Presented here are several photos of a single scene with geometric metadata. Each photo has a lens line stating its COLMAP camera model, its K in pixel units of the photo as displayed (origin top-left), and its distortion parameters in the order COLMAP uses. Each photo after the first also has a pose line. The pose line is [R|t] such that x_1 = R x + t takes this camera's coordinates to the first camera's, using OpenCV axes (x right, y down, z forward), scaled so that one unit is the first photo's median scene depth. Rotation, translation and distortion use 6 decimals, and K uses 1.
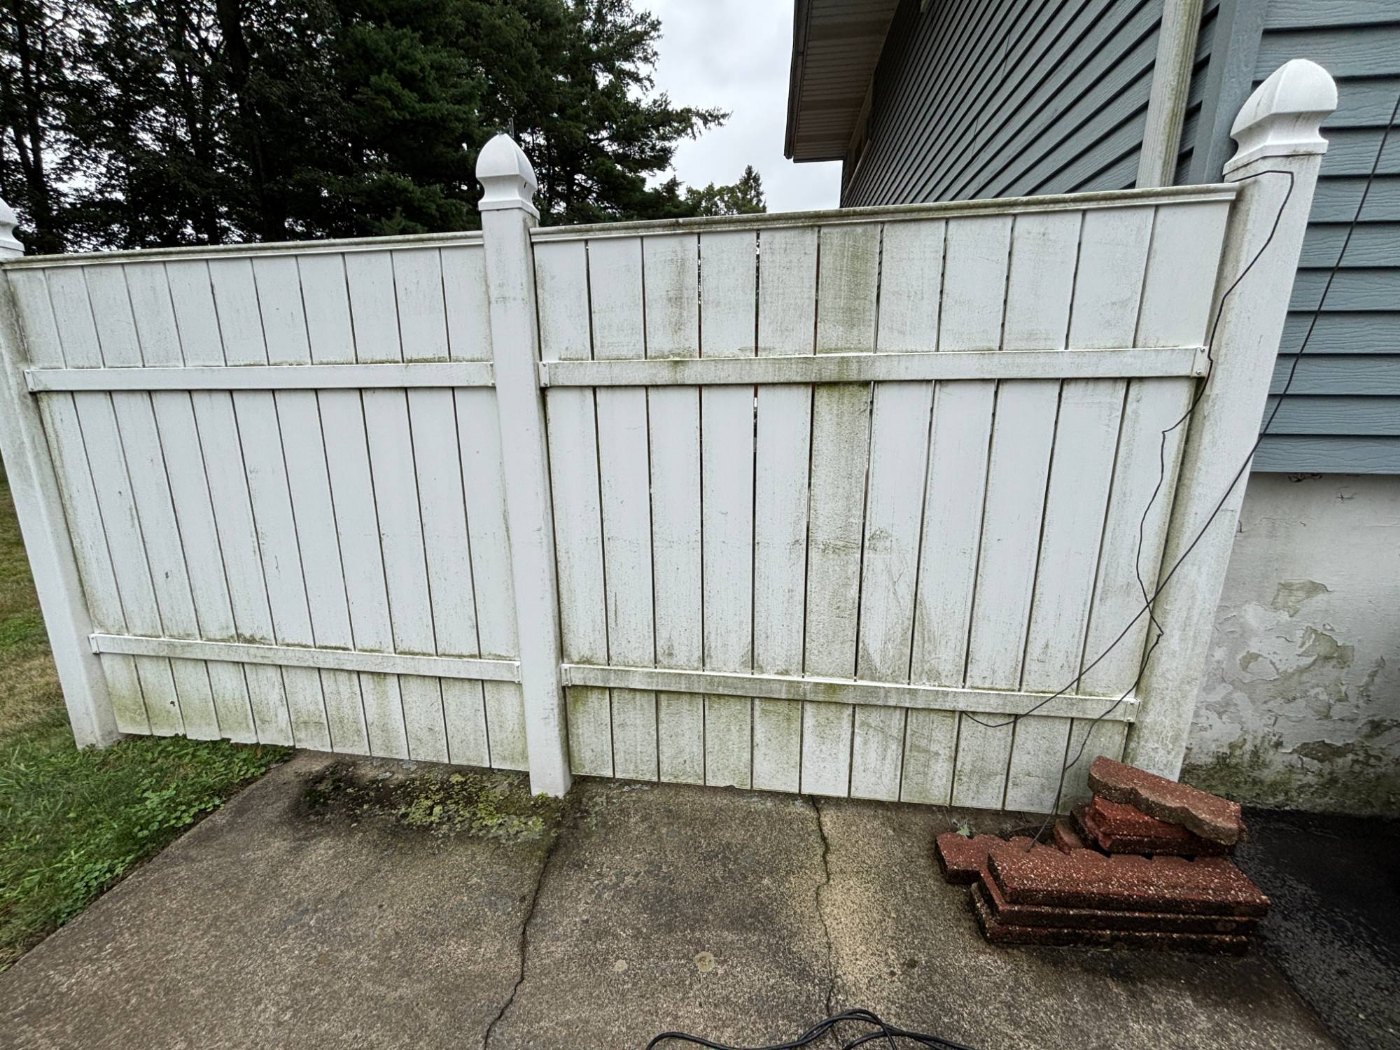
lens RADIAL K [[566.9, 0, 700.0], [0, 566.9, 525.0], [0, 0, 1]] dist [-0.000117, -0.000160]
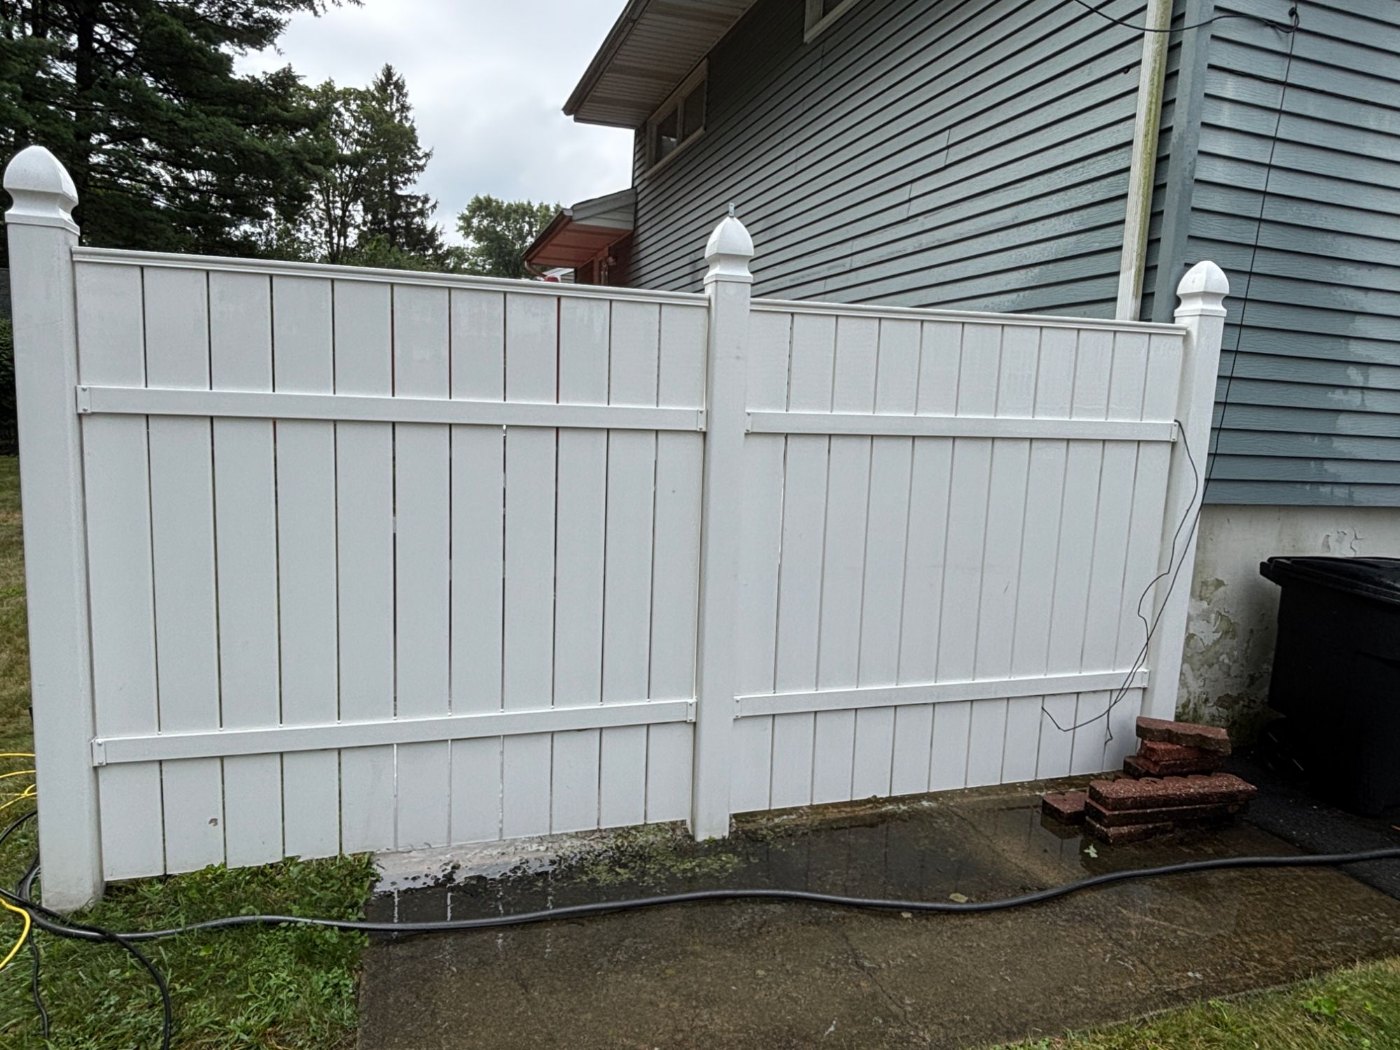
lens RADIAL K [[888.7, 0, 700.0], [0, 888.7, 525.0], [0, 0, 1]] dist [-0.007056, 0.000297]
pose [[0.899584, -0.015699, 0.436466, -0.855461], [0.058492, 0.994682, -0.084778, 0.060772], [-0.432814, 0.101795, 0.895718, -0.370331]]
